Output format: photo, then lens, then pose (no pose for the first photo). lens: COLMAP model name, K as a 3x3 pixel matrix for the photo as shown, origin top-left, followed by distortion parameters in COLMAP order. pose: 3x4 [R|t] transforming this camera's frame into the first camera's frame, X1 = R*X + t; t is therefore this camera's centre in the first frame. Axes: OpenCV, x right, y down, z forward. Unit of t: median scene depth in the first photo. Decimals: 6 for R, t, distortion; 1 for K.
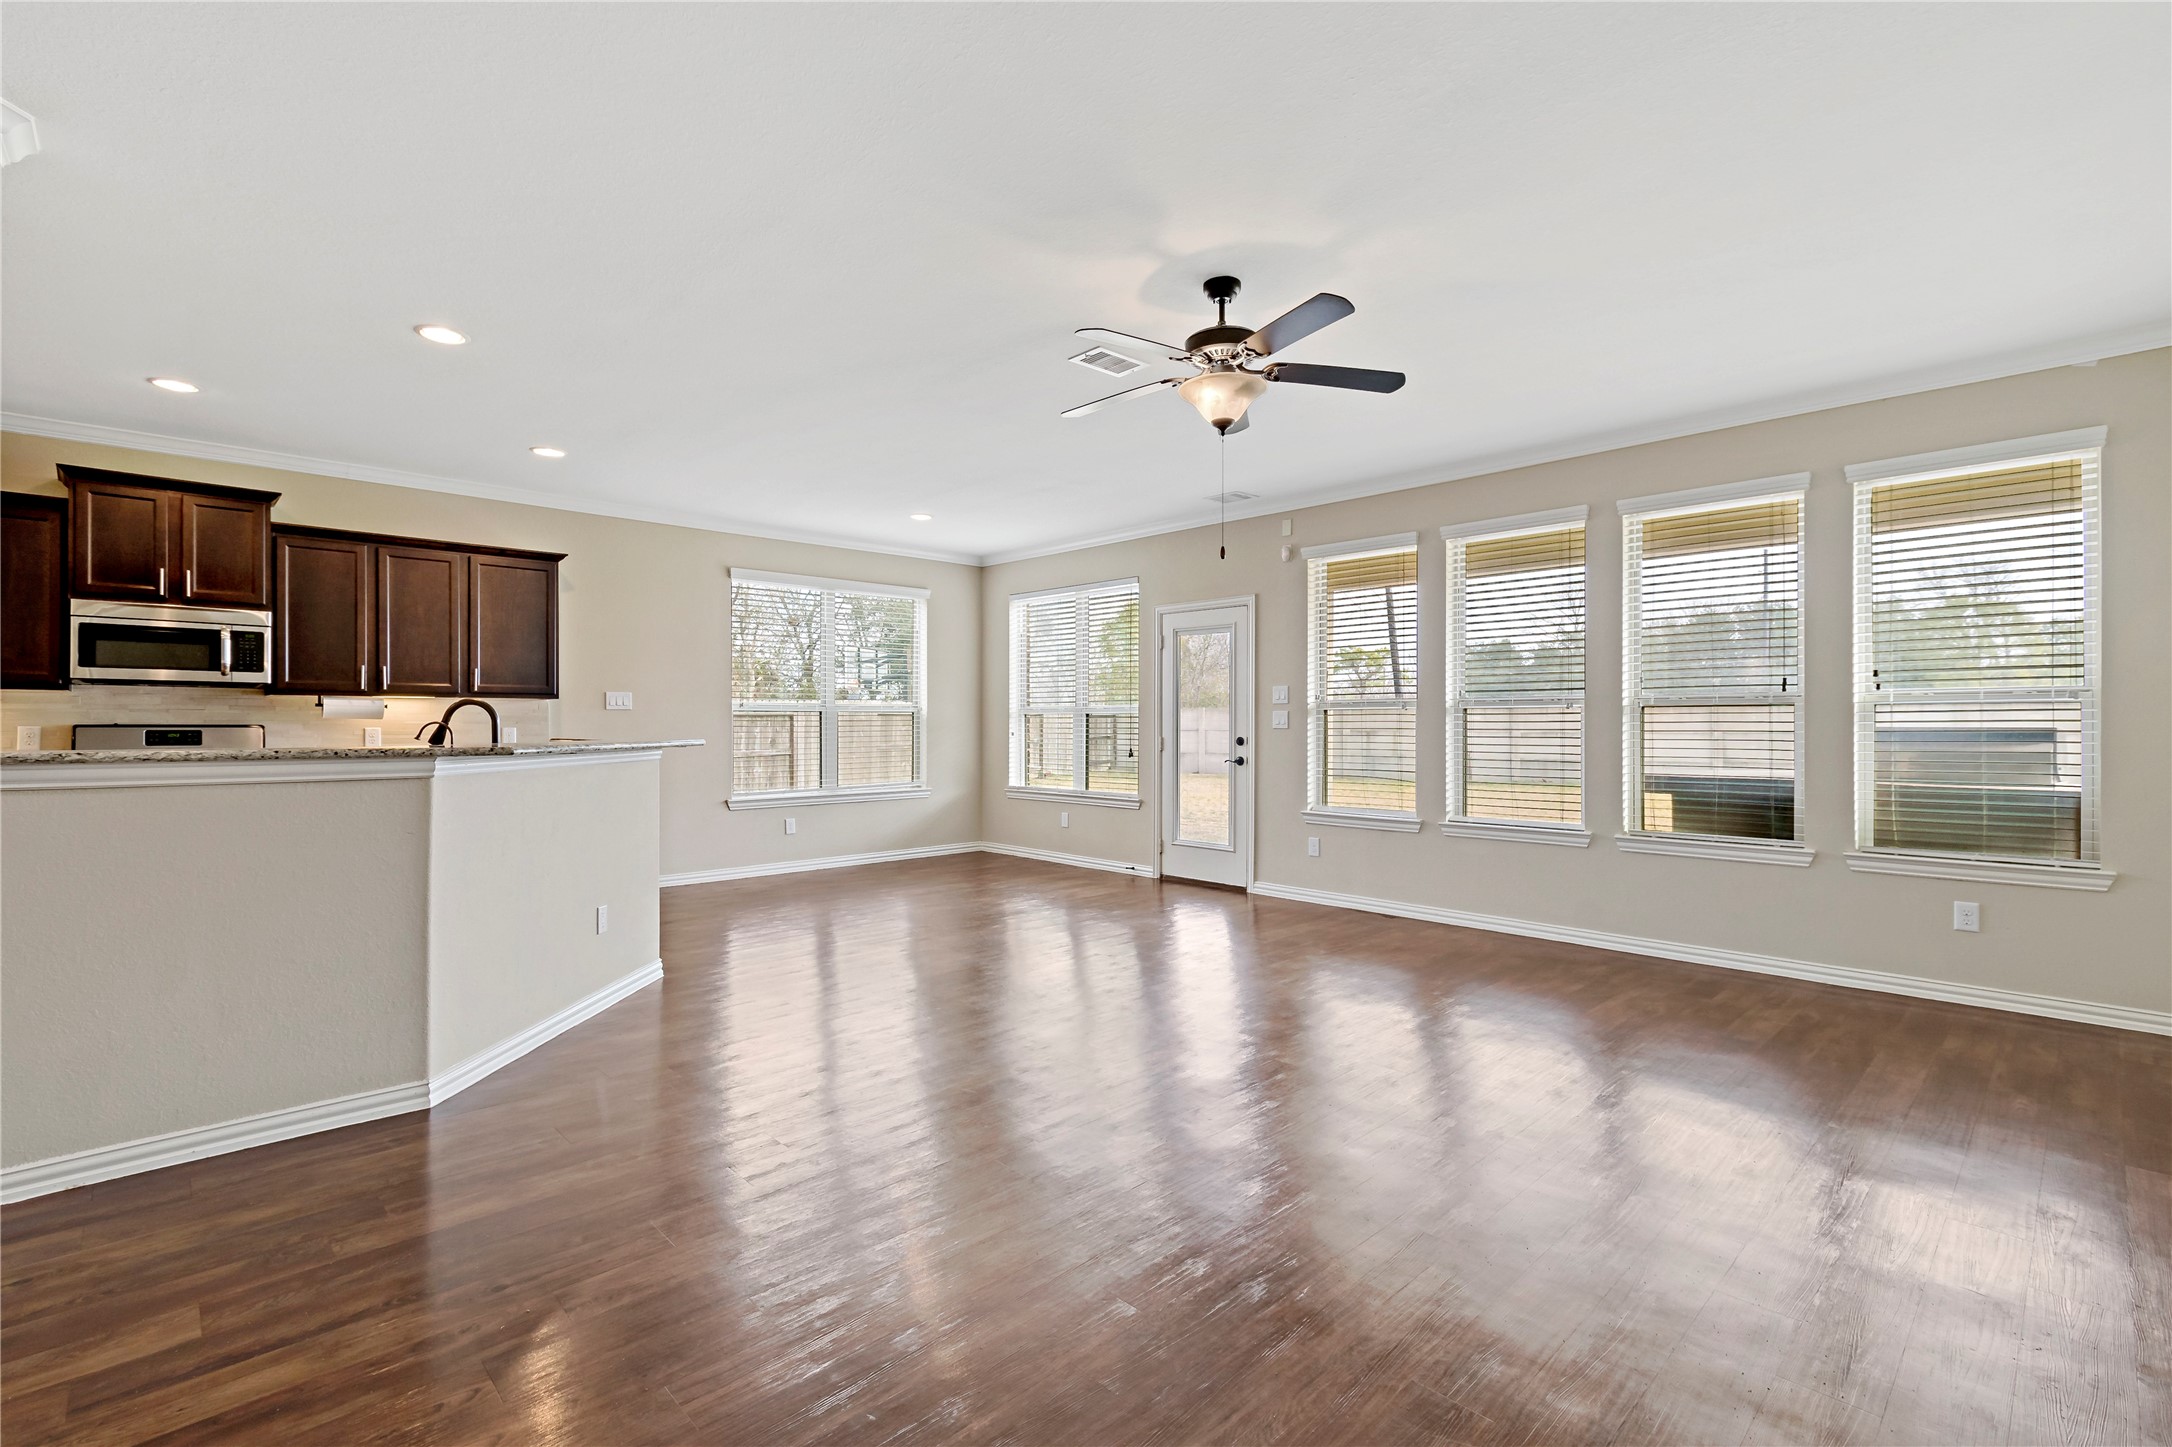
lens RADIAL K [[978.3, 0, 1110.3], [0, 978.3, 722.8], [0, 0, 1]] dist [-0.001168, -0.000007]
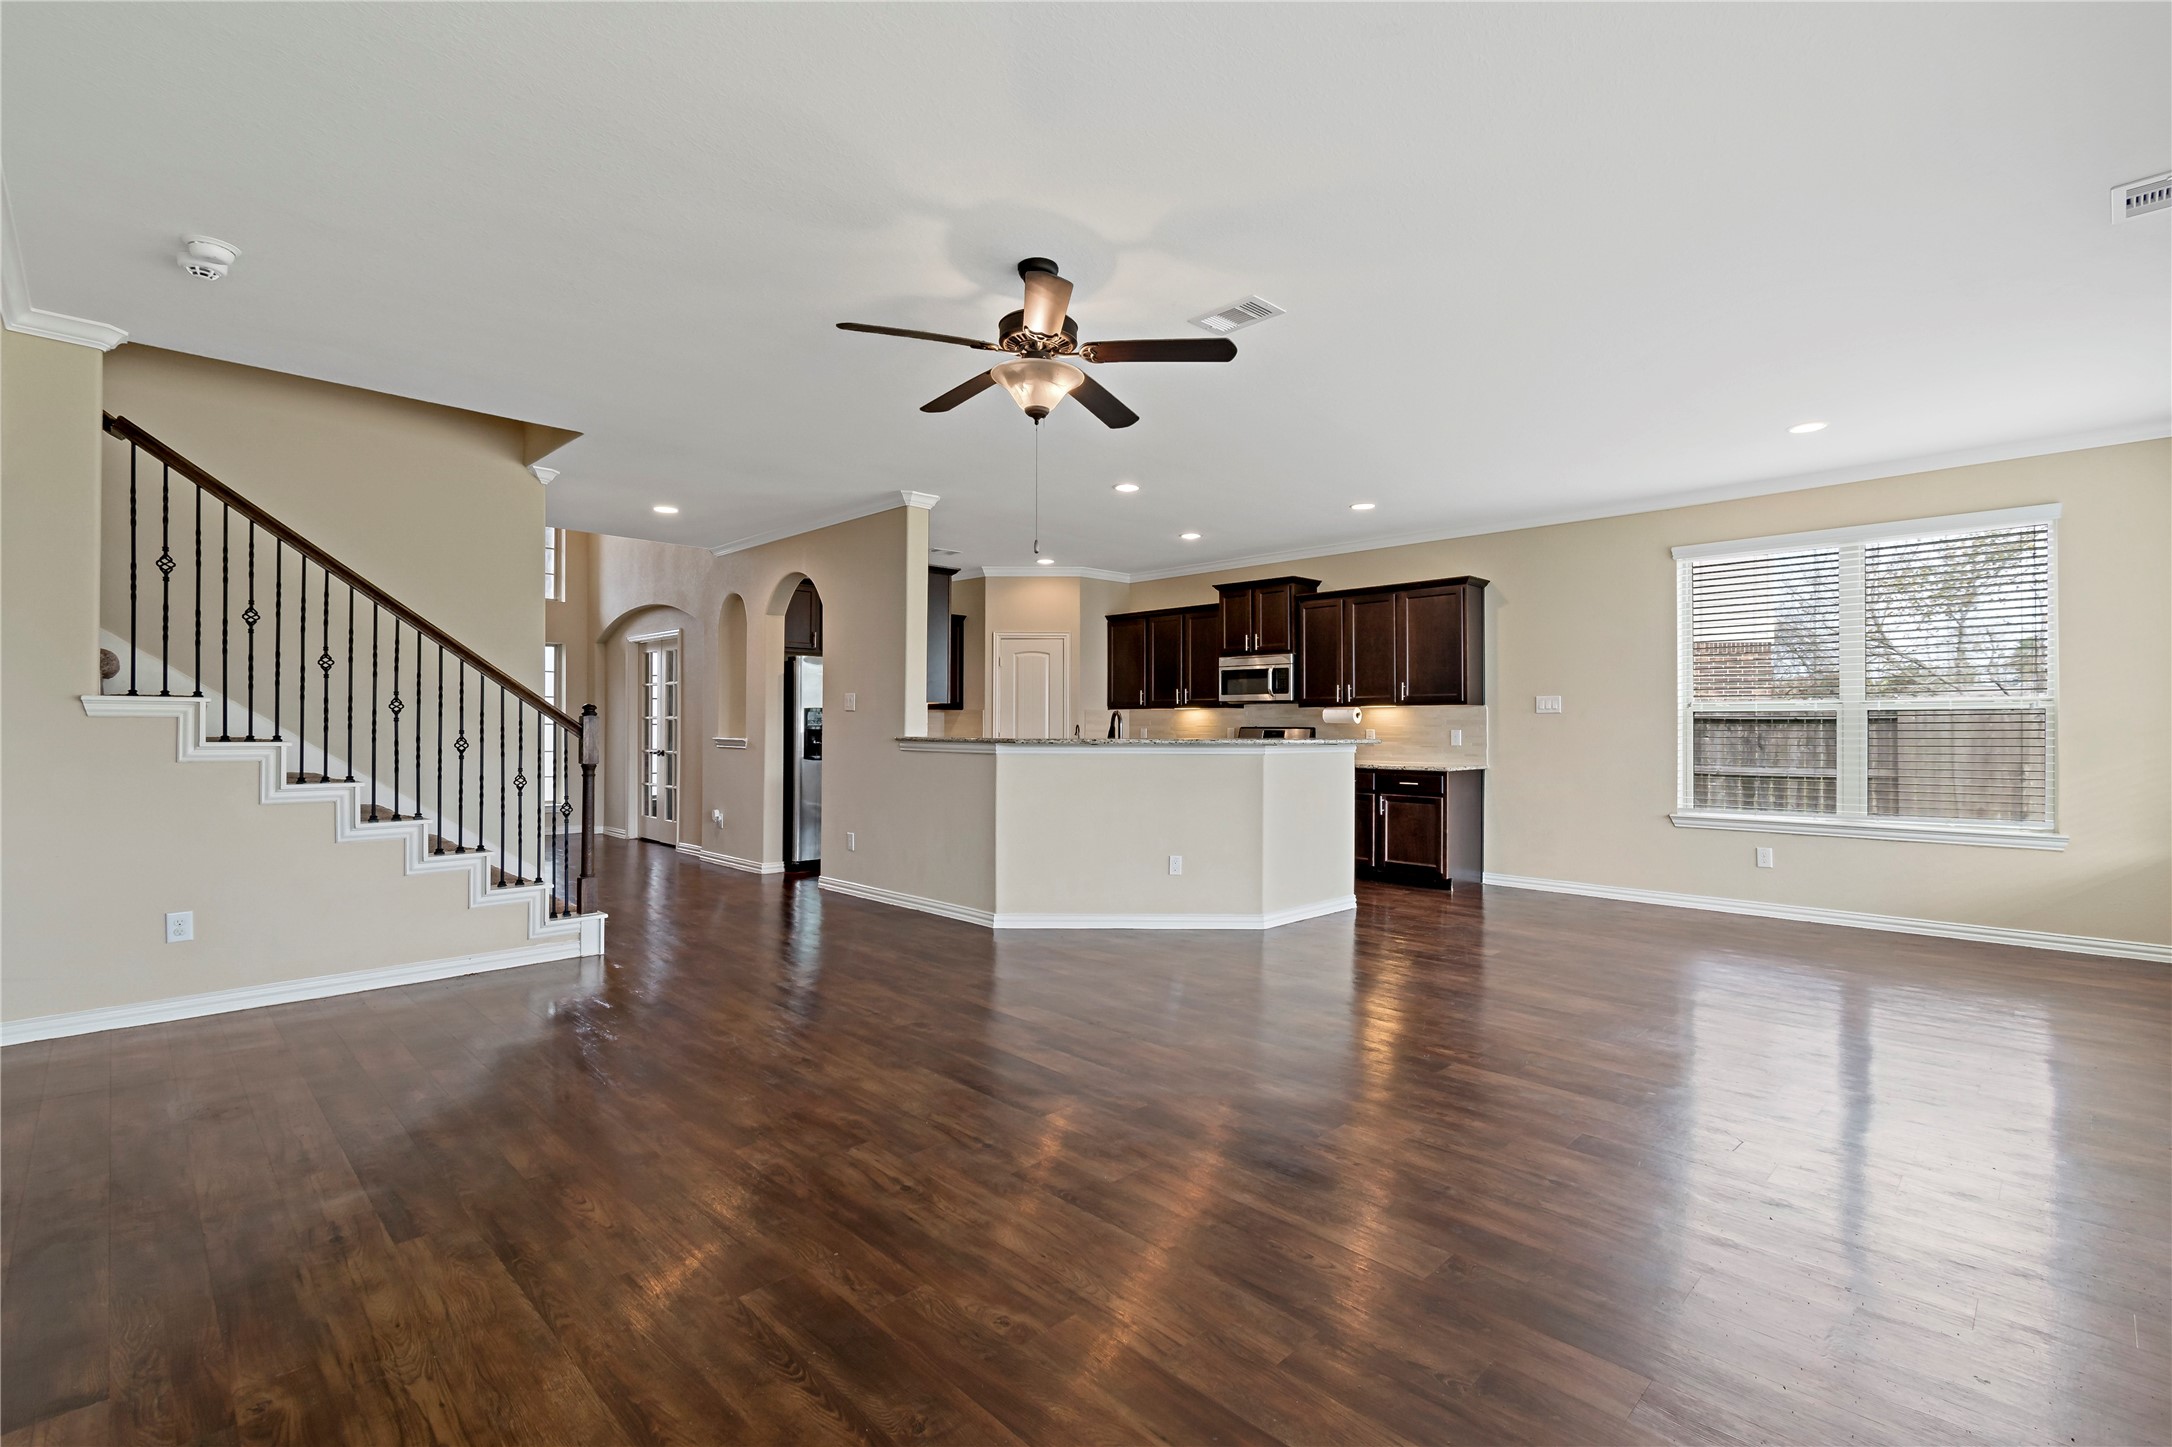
lens RADIAL K [[978.3, 0, 1110.3], [0, 978.3, 722.8], [0, 0, 1]] dist [-0.001168, -0.000007]
pose [[0.017499, -0.006526, -0.999826, 0.708365], [-0.000542, 0.999978, -0.006537, 0.006746], [0.999847, 0.000656, 0.017495, 0.695805]]
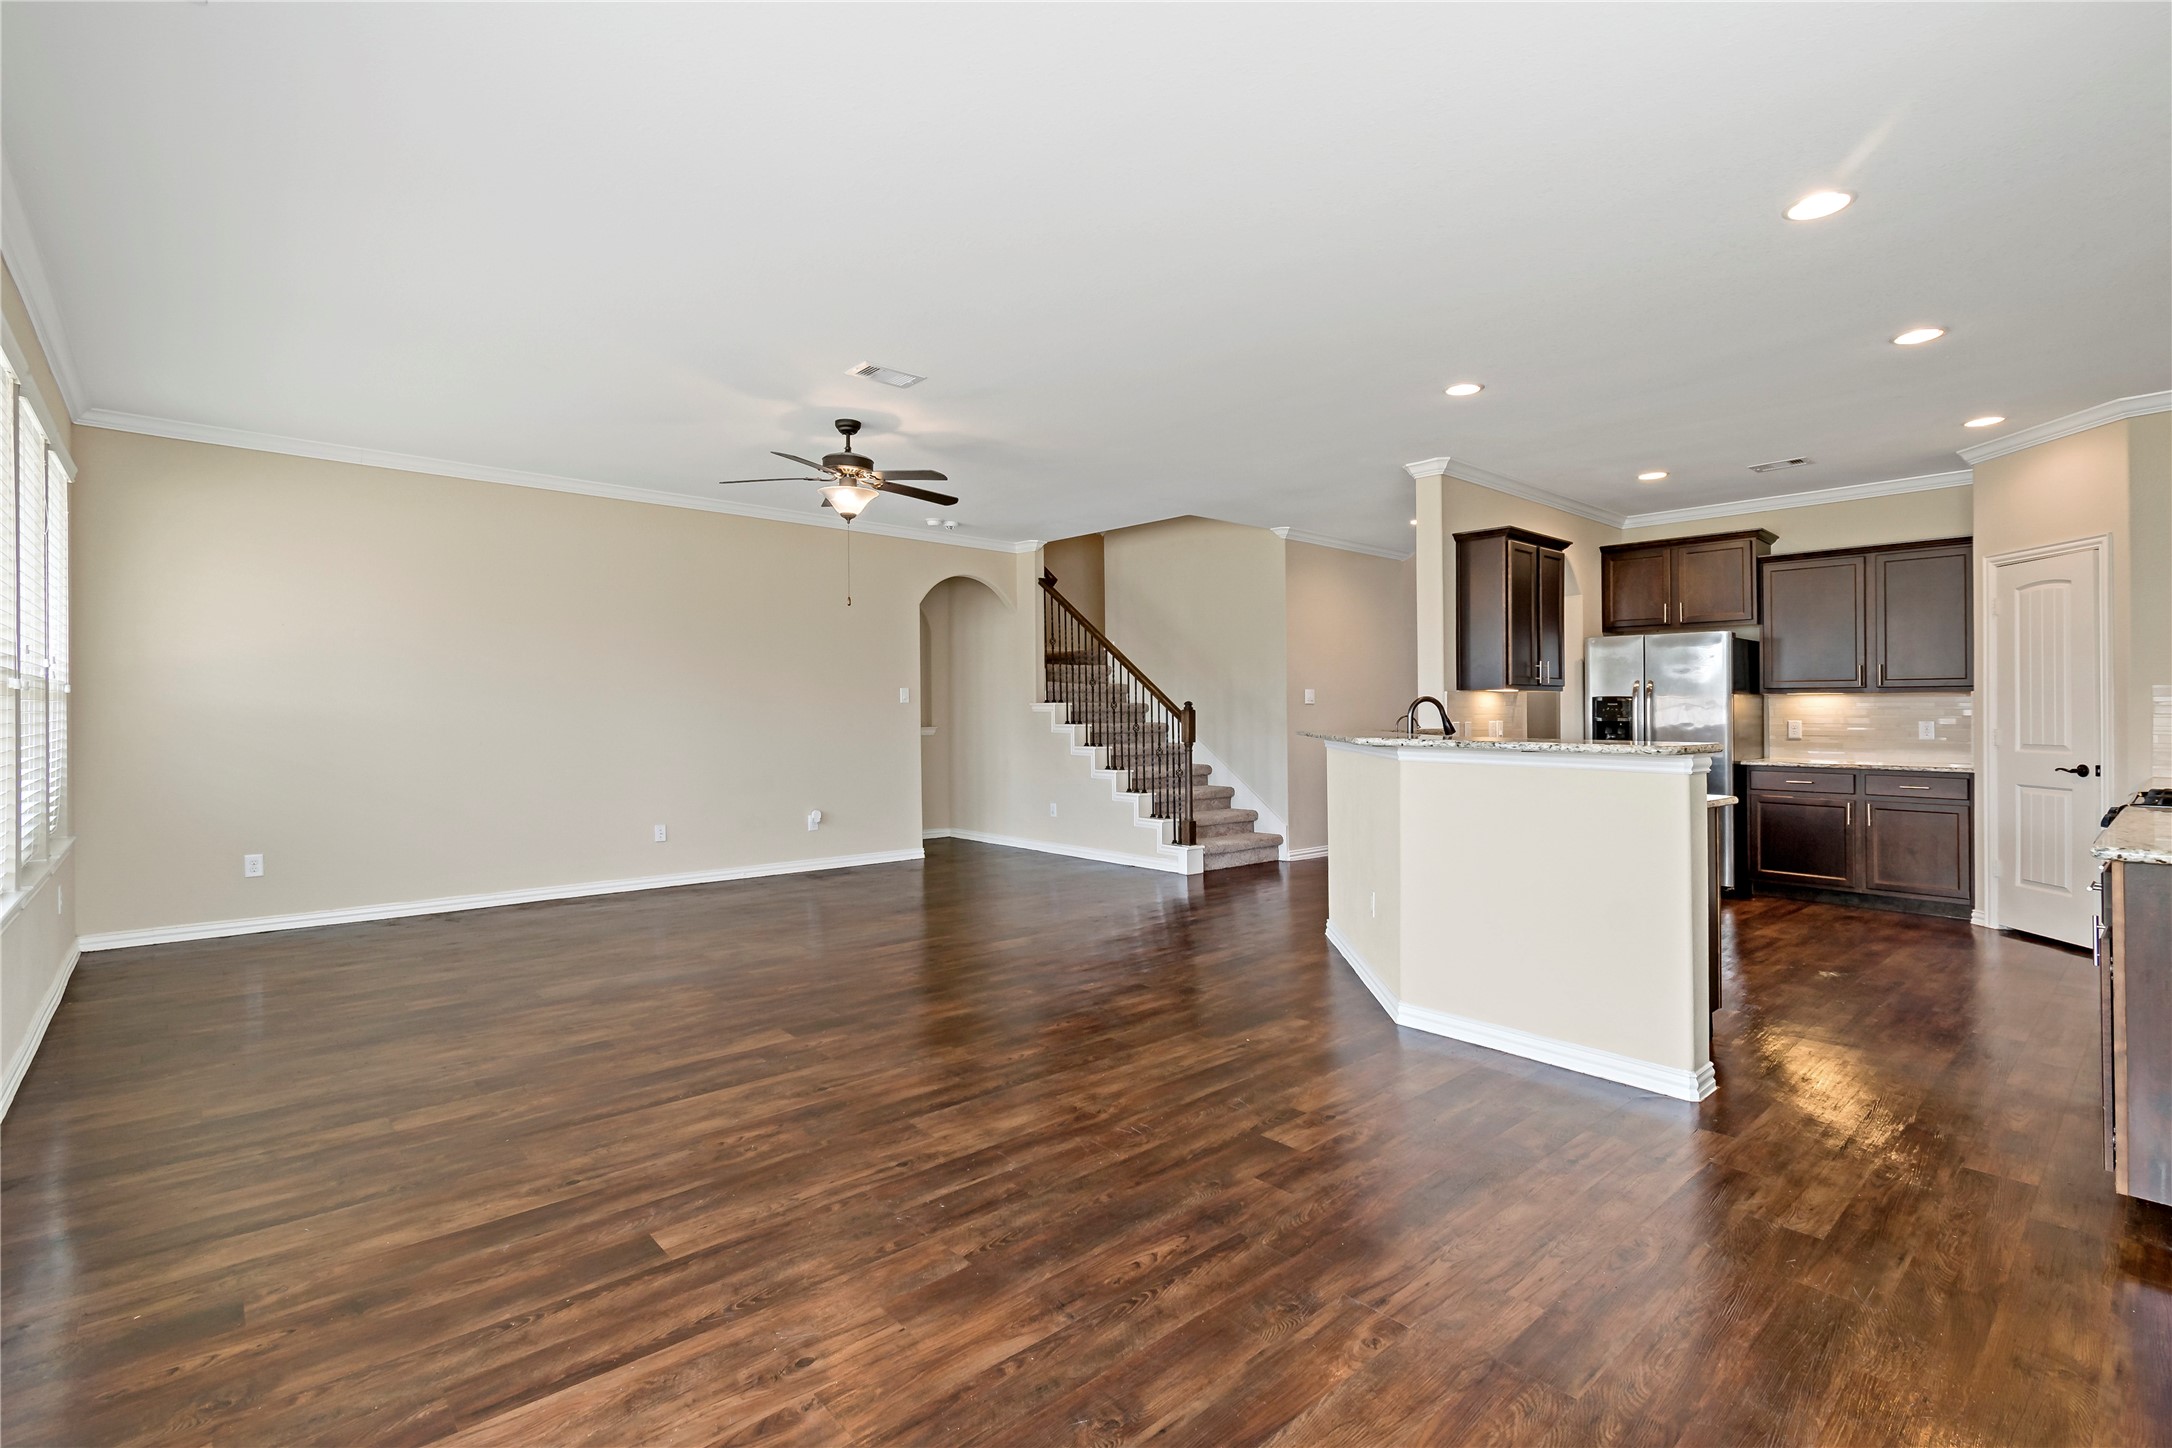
lens RADIAL K [[978.3, 0, 1110.3], [0, 978.3, 723.3], [0, 0, 1]] dist [-0.001168, -0.000007]
pose [[-0.999062, -0.001490, 0.043272, -0.244003], [-0.001018, 0.999940, 0.010937, -0.003693], [-0.043286, 0.010883, -0.999003, 1.642859]]
